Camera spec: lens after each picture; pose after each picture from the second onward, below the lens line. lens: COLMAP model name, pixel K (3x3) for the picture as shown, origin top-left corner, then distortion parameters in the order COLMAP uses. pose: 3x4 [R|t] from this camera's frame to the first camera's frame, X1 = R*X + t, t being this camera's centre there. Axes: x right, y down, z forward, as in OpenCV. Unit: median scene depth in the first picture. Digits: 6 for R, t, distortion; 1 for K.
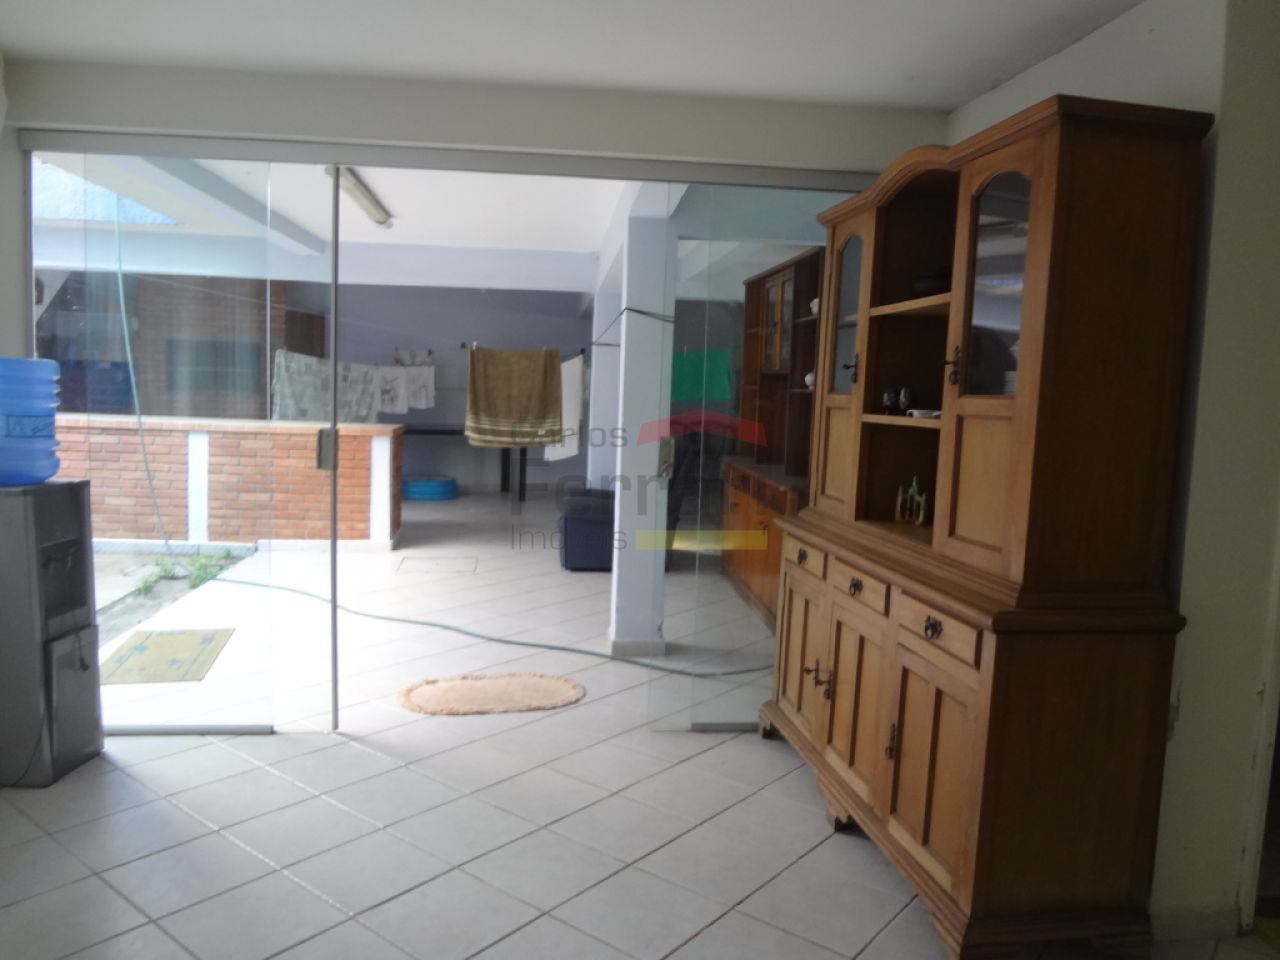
lens RADIAL K [[951.3, 0, 638.7], [0, 951.3, 479.6], [0, 0, 1]] dist [-0.053992, 0.023489]
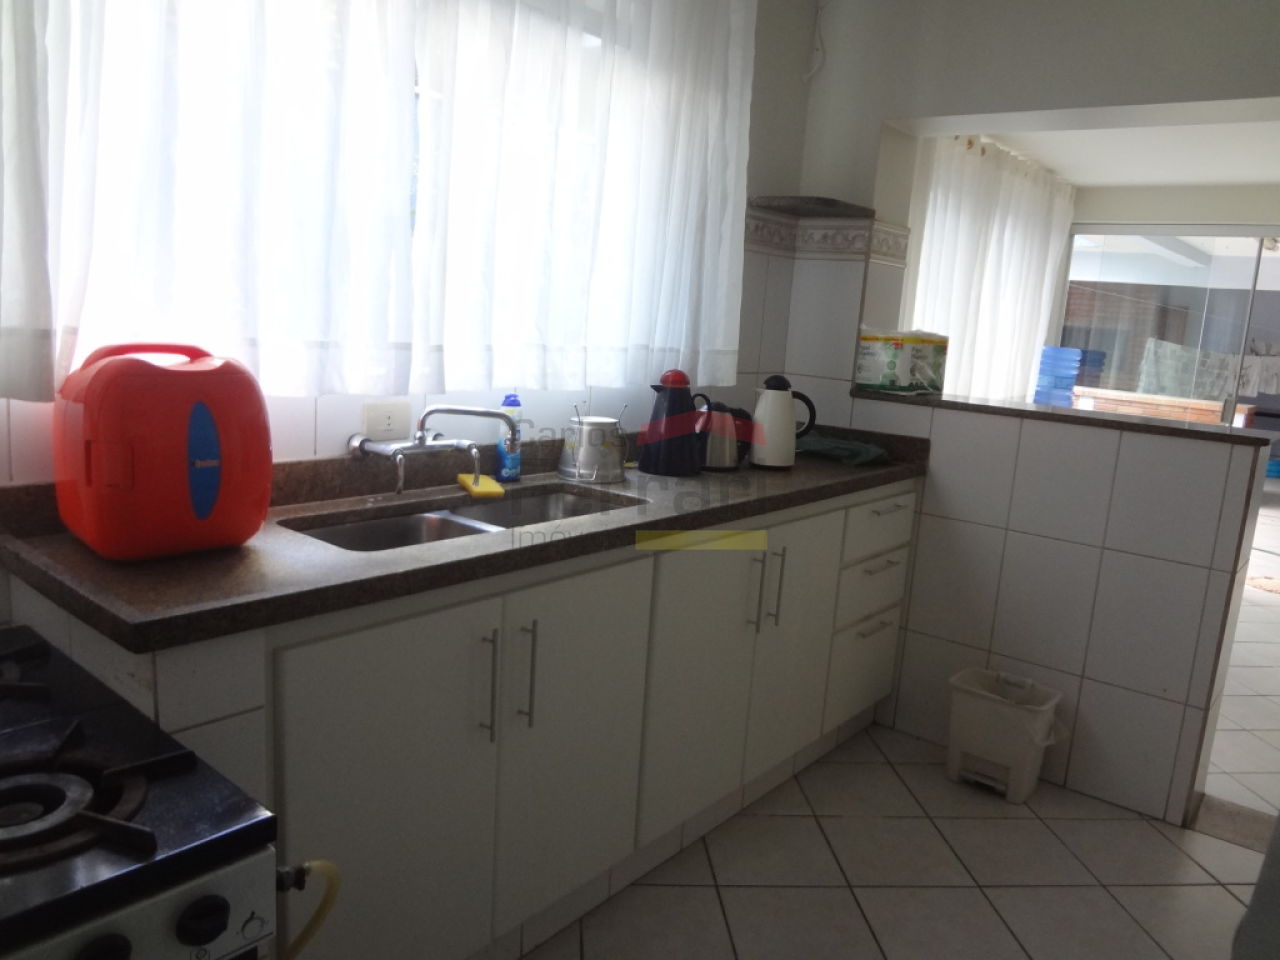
lens RADIAL K [[951.3, 0, 639.1], [0, 951.3, 473.9], [0, 0, 1]] dist [-0.053992, 0.023489]
pose [[0.696284, 0.136249, -0.704716, 0.047250], [-0.120754, 0.990060, 0.072107, 0.033256], [0.707535, 0.034890, 0.705816, -0.347446]]
